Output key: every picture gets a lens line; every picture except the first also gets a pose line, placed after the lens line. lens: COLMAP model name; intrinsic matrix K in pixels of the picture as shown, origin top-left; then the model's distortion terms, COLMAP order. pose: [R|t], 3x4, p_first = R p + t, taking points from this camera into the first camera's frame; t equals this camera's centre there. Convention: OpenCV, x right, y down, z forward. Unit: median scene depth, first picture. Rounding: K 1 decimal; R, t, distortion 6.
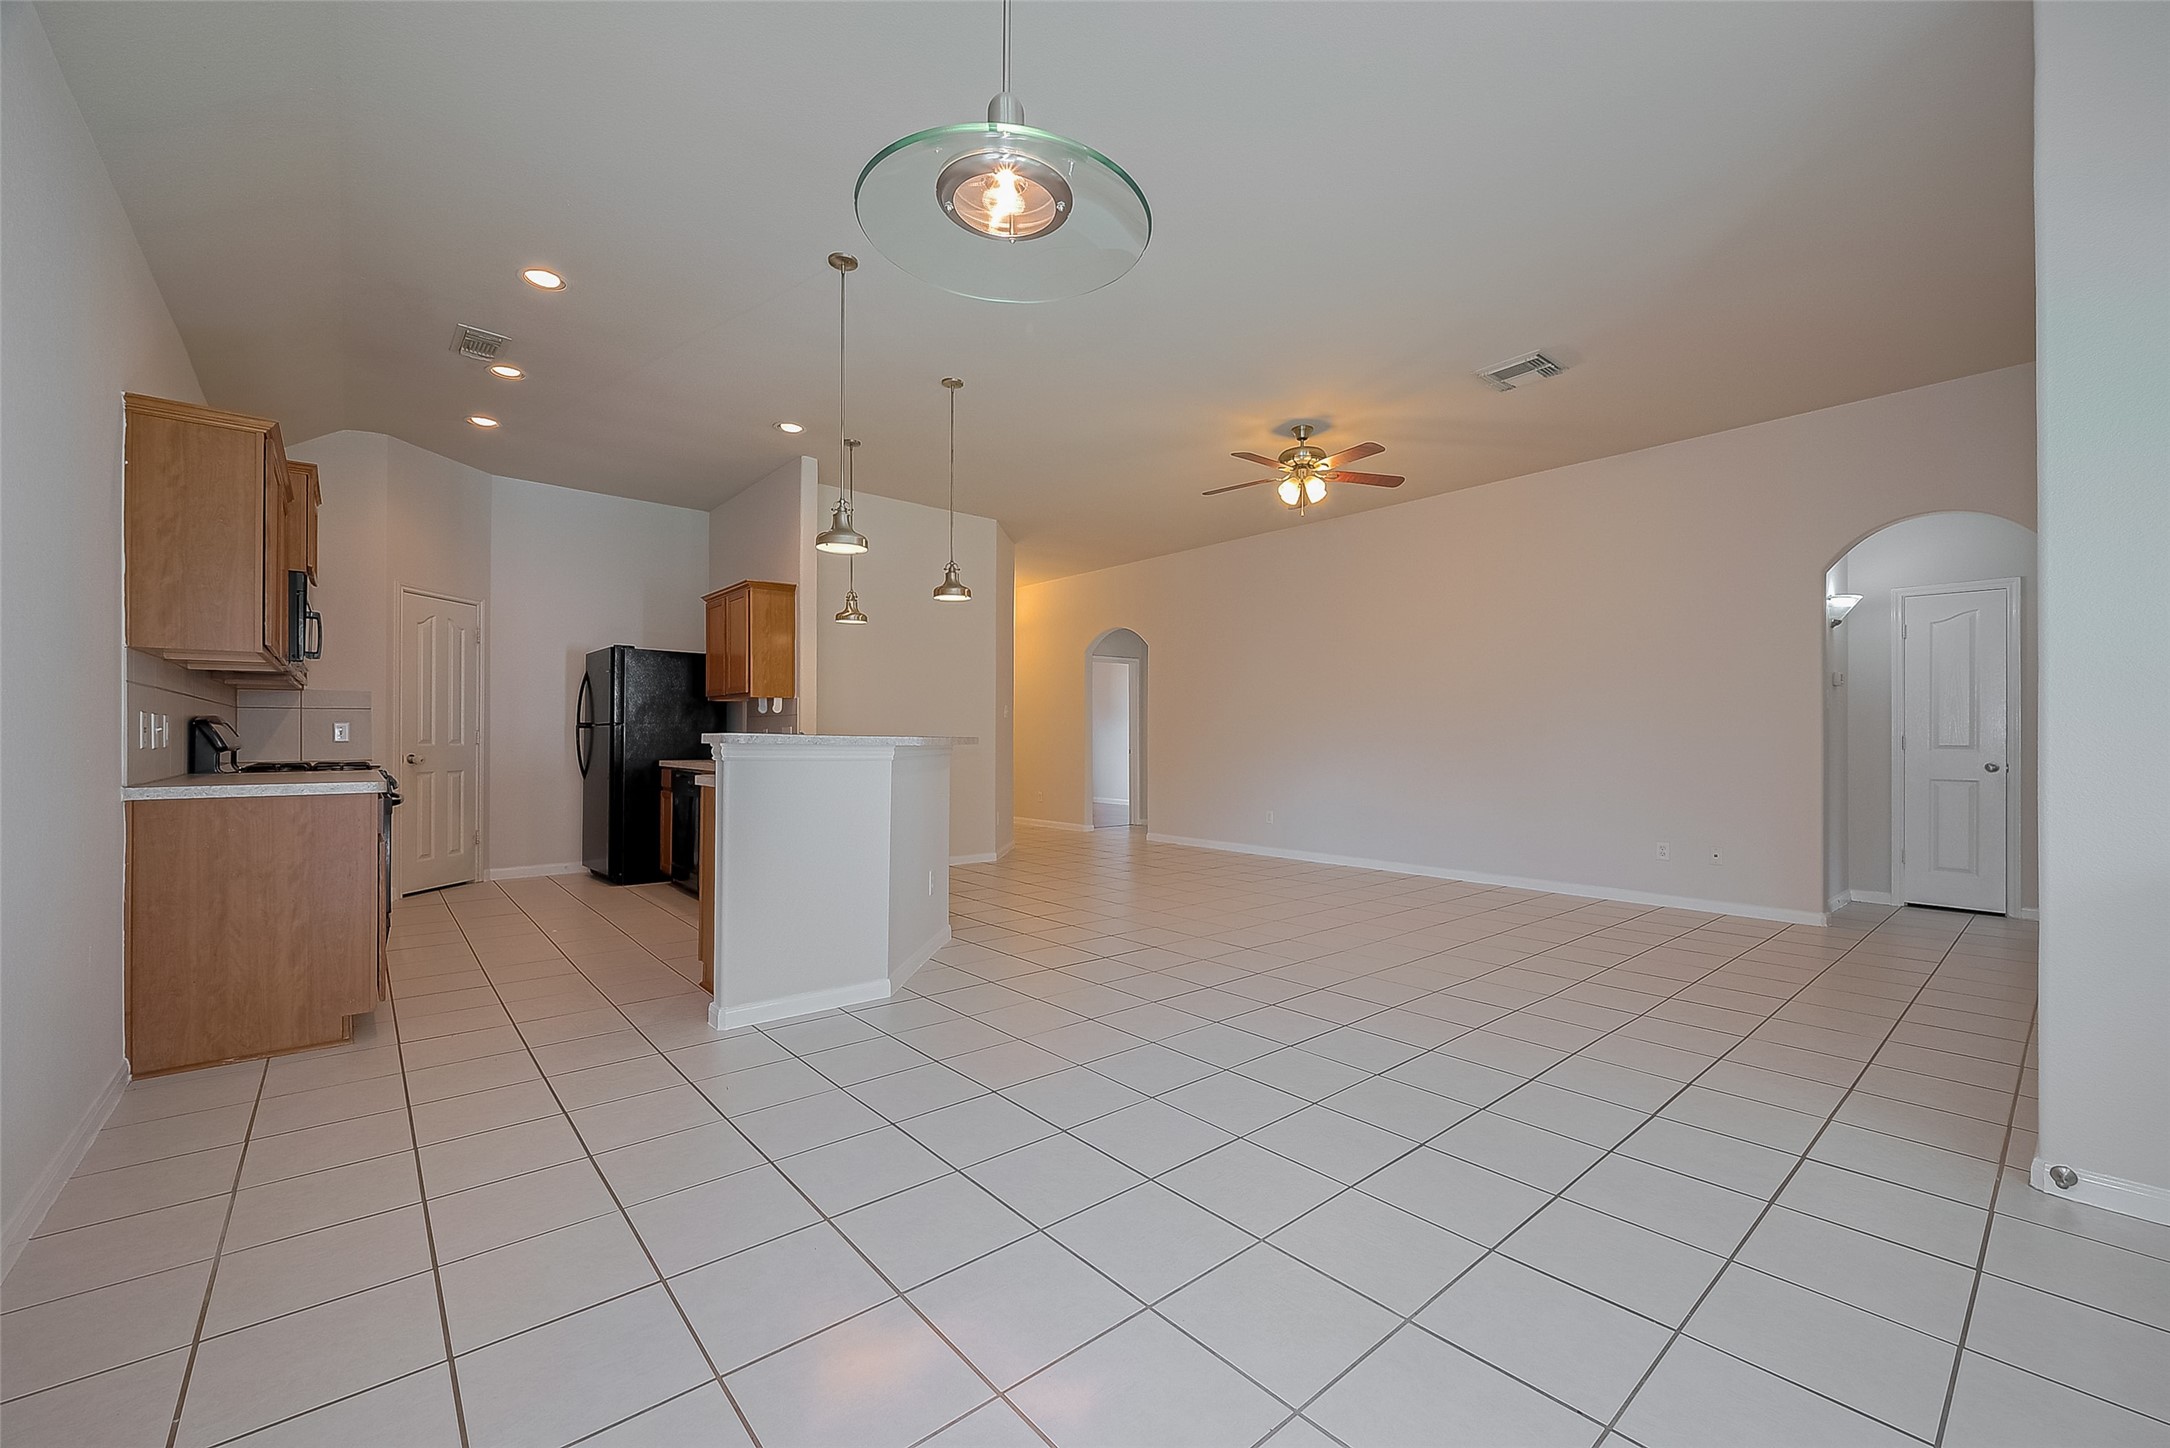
lens RADIAL K [[861.9, 0, 1119.1], [0, 861.9, 732.9], [0, 0, 1]] dist [0.001183, -0.000388]
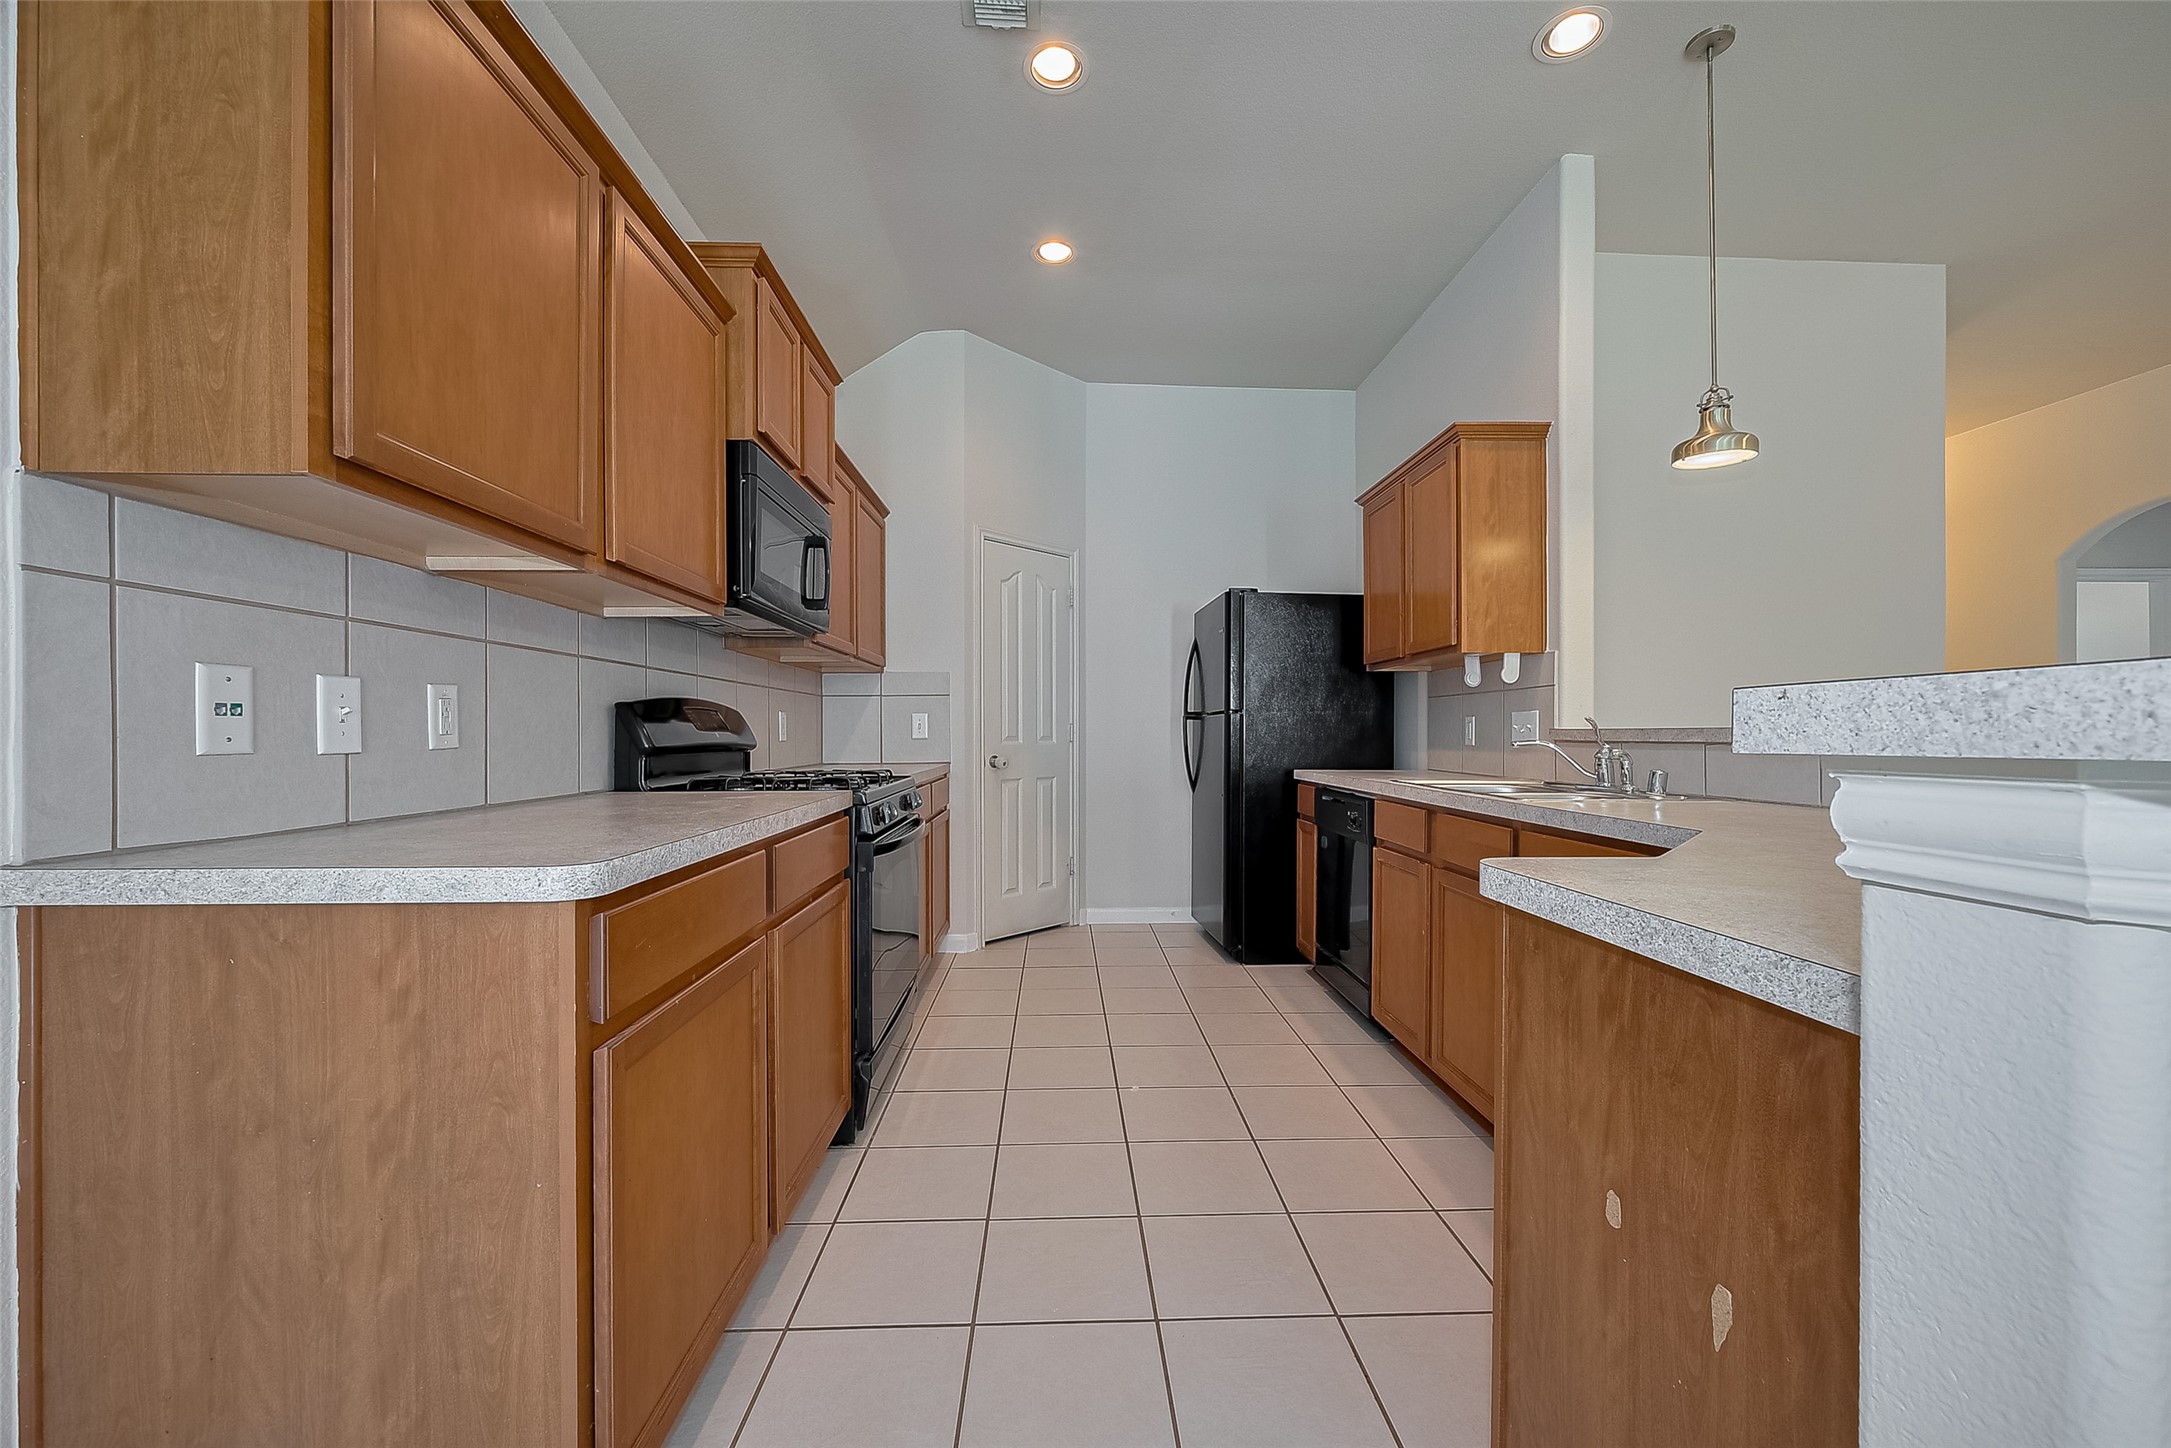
lens RADIAL K [[862.3, 0, 1088.3], [0, 862.3, 733.1], [0, 0, 1]] dist [0.001183, -0.000388]
pose [[0.767733, -0.001840, -0.640767, -0.270121], [0.004040, 0.999990, 0.001969, 0.004238], [0.640757, -0.004100, 0.767733, 0.464496]]
